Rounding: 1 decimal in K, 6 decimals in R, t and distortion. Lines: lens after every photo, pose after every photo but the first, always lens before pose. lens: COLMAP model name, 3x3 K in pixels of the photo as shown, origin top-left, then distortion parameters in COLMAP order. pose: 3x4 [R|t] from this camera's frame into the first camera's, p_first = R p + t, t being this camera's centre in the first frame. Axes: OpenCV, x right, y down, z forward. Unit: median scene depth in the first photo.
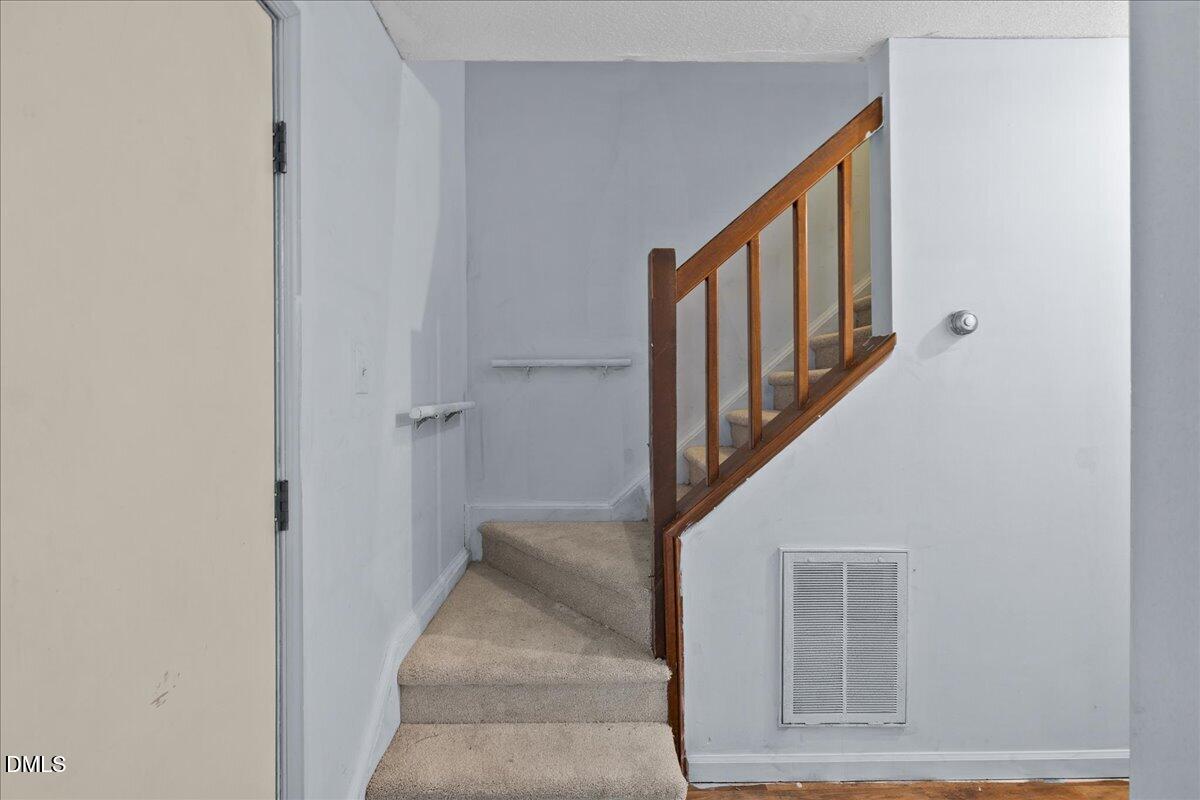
lens RADIAL K [[512.2, 0, 592.7], [0, 512.2, 392.5], [0, 0, 1]] dist [0.004102, -0.001350]
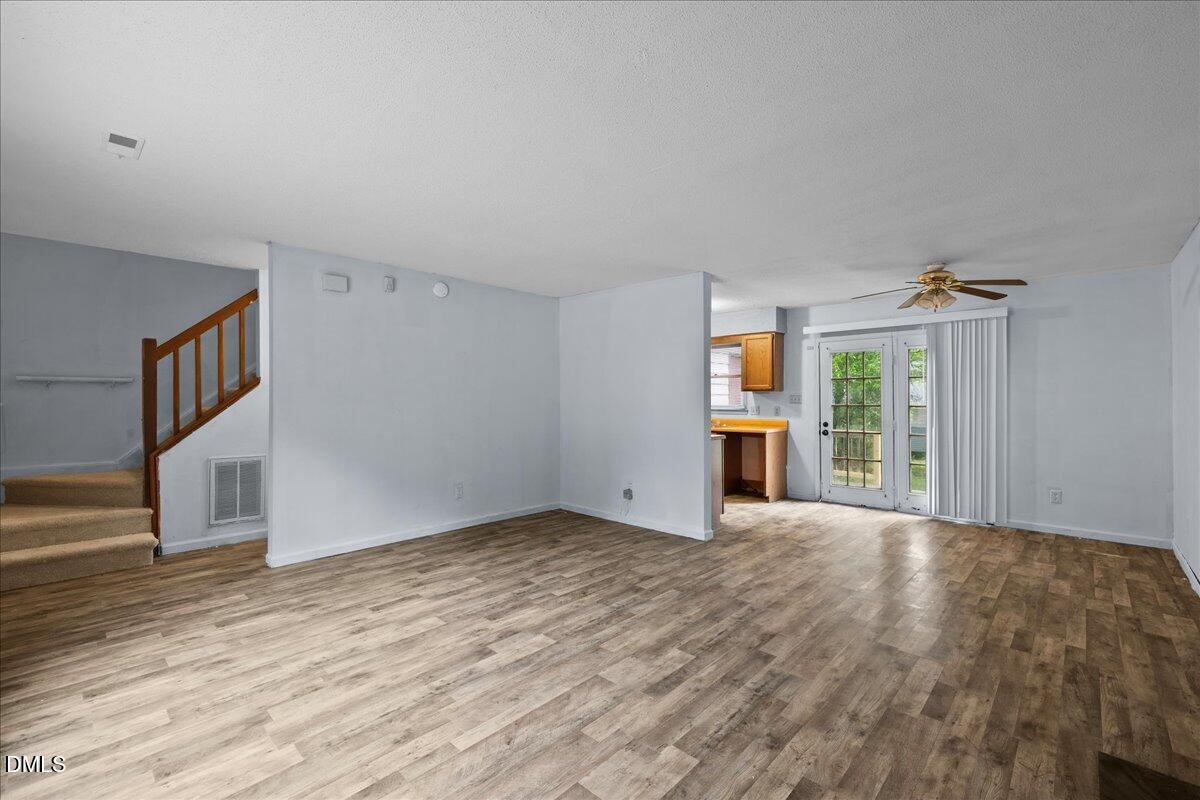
lens RADIAL K [[512.2, 0, 594.7], [0, 512.2, 402.6], [0, 0, 1]] dist [0.004102, -0.001350]
pose [[0.693763, 0.003608, 0.720194, -0.152493], [-0.009343, 0.999948, 0.003991, -0.007944], [-0.720143, -0.009498, 0.693761, -2.201156]]
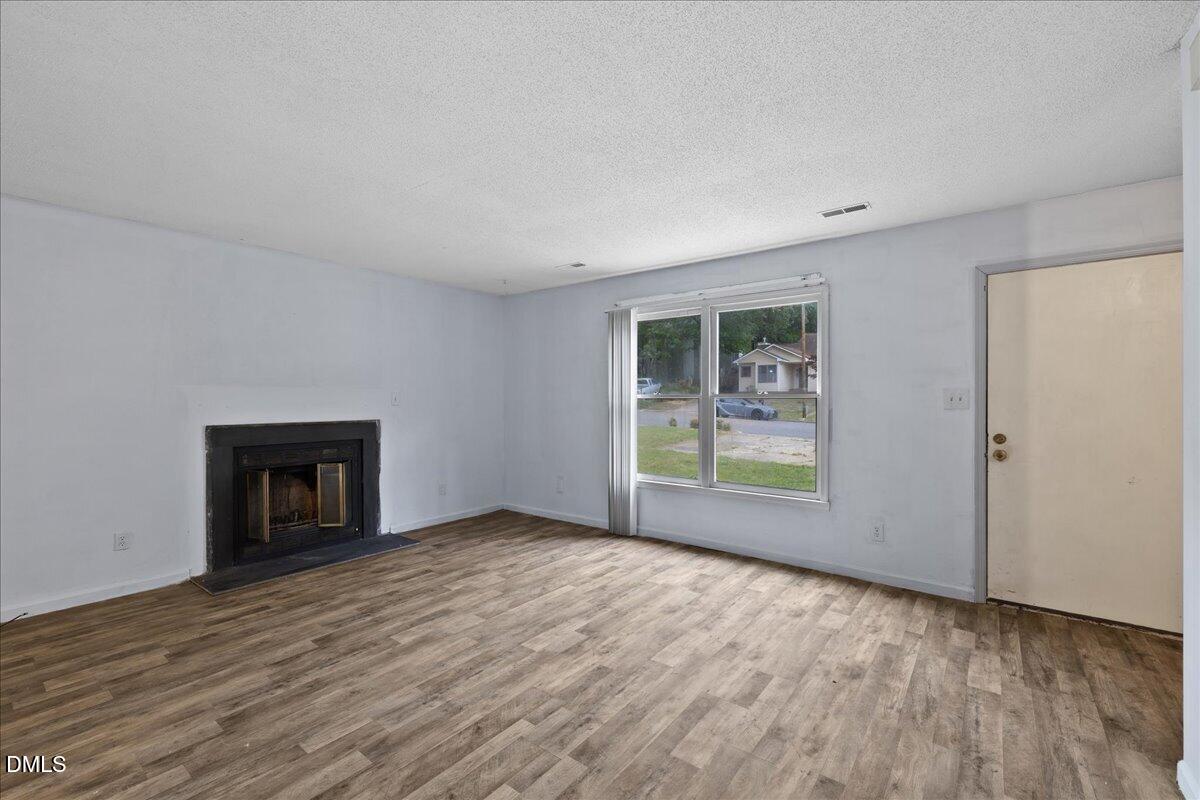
lens RADIAL K [[512.2, 0, 597.3], [0, 512.2, 404.5], [0, 0, 1]] dist [0.004102, -0.001350]
pose [[-0.616841, 0.017019, -0.786904, 1.986058], [0.006574, 0.999843, 0.016470, -0.018701], [0.787060, 0.004986, -0.616856, 0.123639]]
